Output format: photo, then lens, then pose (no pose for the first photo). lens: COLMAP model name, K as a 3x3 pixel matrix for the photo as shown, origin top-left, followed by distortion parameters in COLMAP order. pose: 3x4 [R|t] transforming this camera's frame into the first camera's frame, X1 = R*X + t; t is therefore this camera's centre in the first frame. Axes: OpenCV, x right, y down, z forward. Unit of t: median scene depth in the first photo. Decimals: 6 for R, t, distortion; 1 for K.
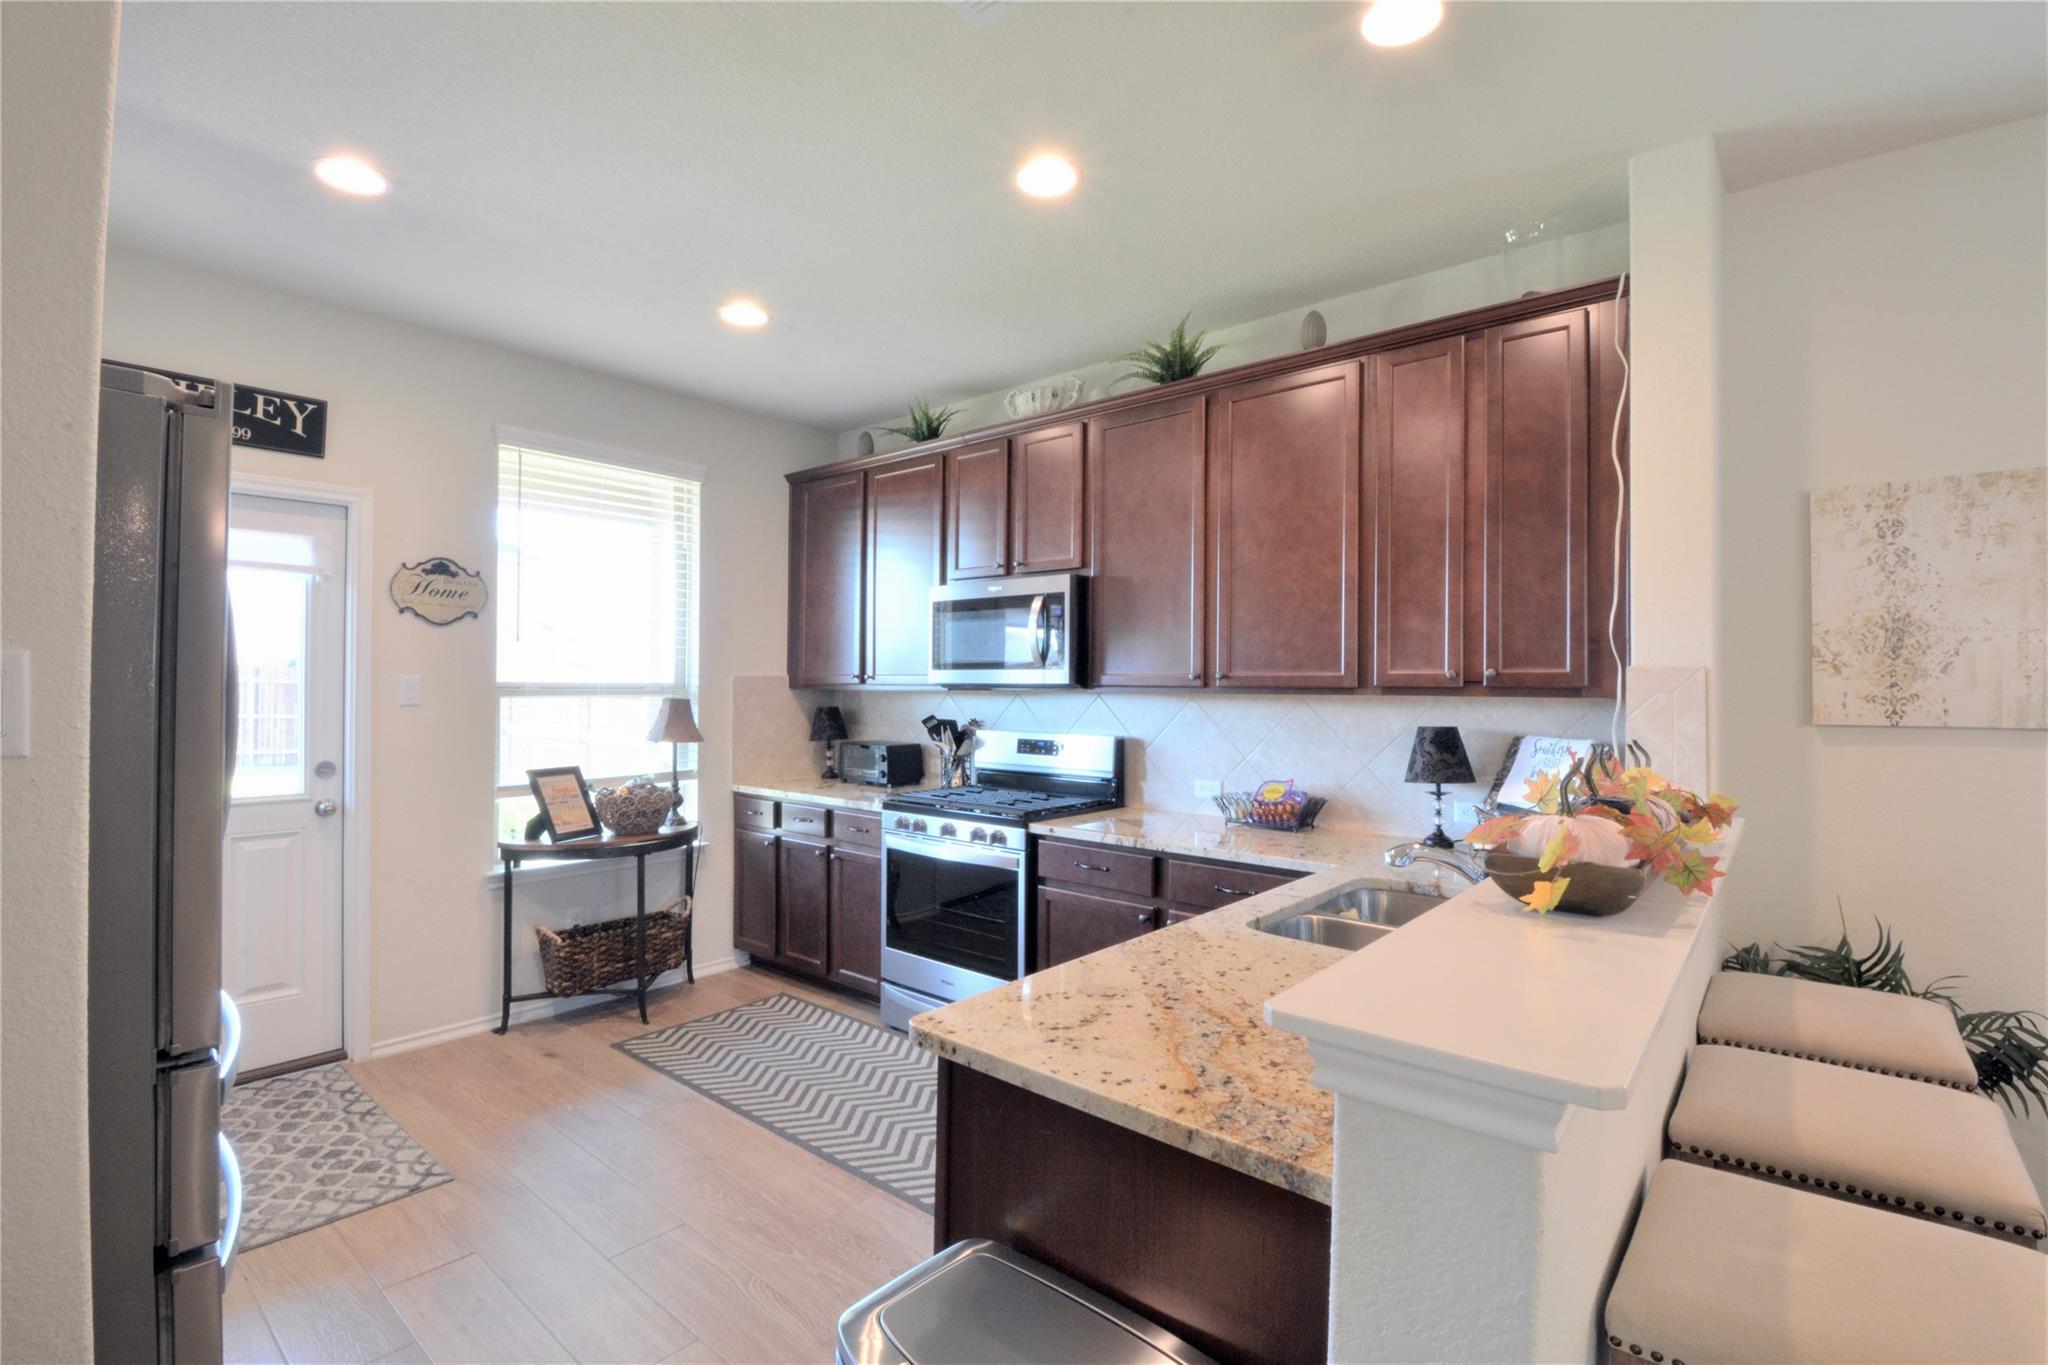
lens RADIAL K [[940.8, 0, 1033.1], [0, 940.8, 681.2], [0, 0, 1]] dist [-0.010839, -0.001840]
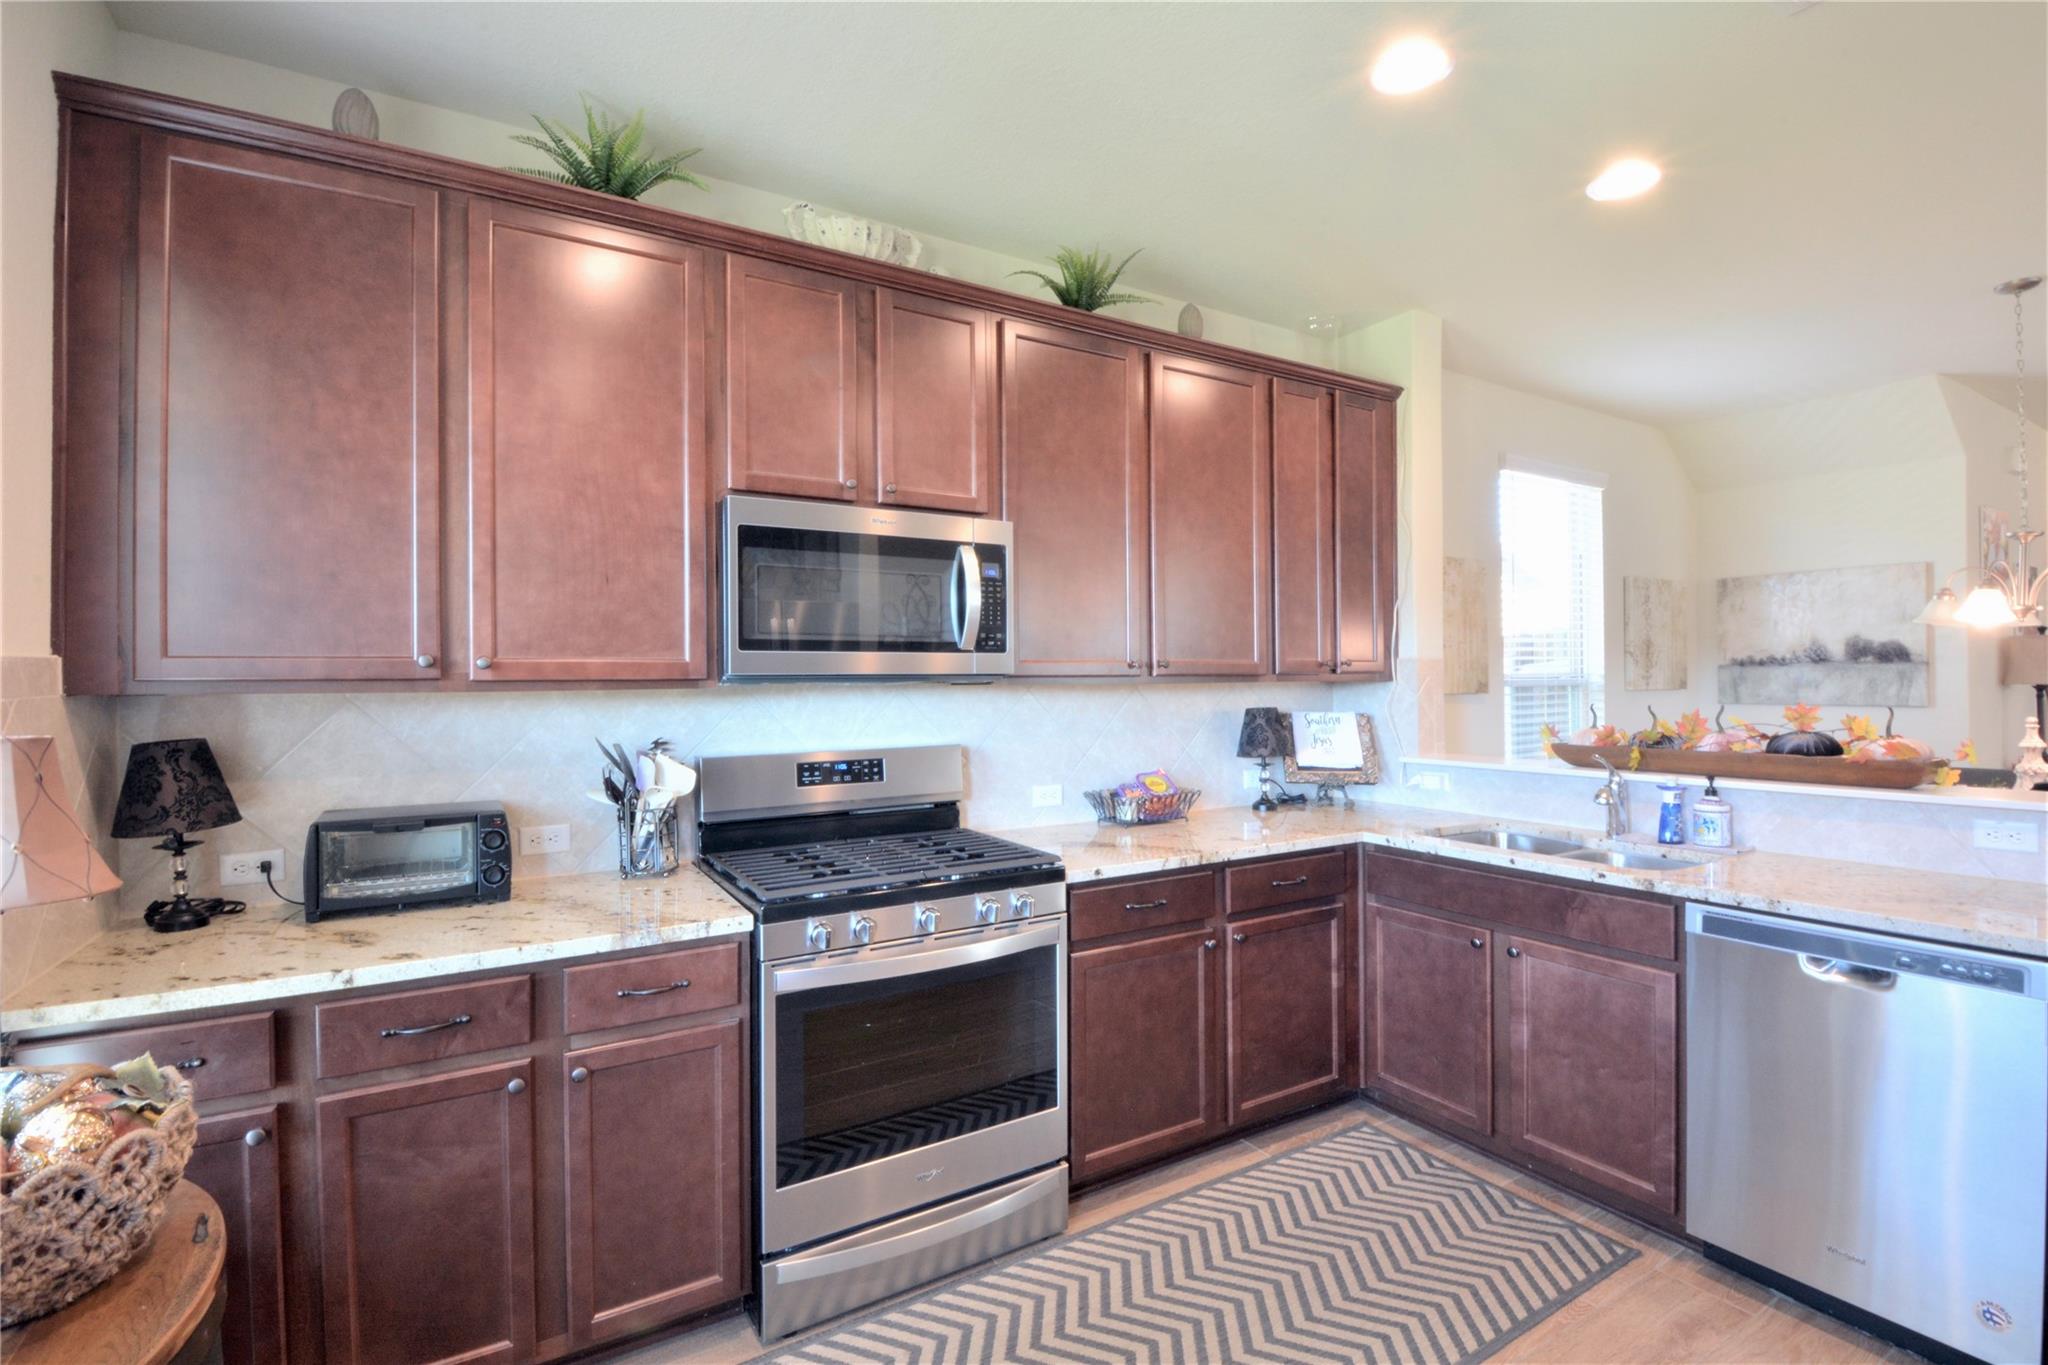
lens RADIAL K [[940.8, 0, 1030.6], [0, 940.8, 669.9], [0, 0, 1]] dist [-0.010839, -0.001840]
pose [[0.314570, -0.003810, 0.949227, -0.590935], [0.003539, 0.999990, 0.002841, -0.001798], [-0.949228, 0.002466, 0.314581, 0.699397]]
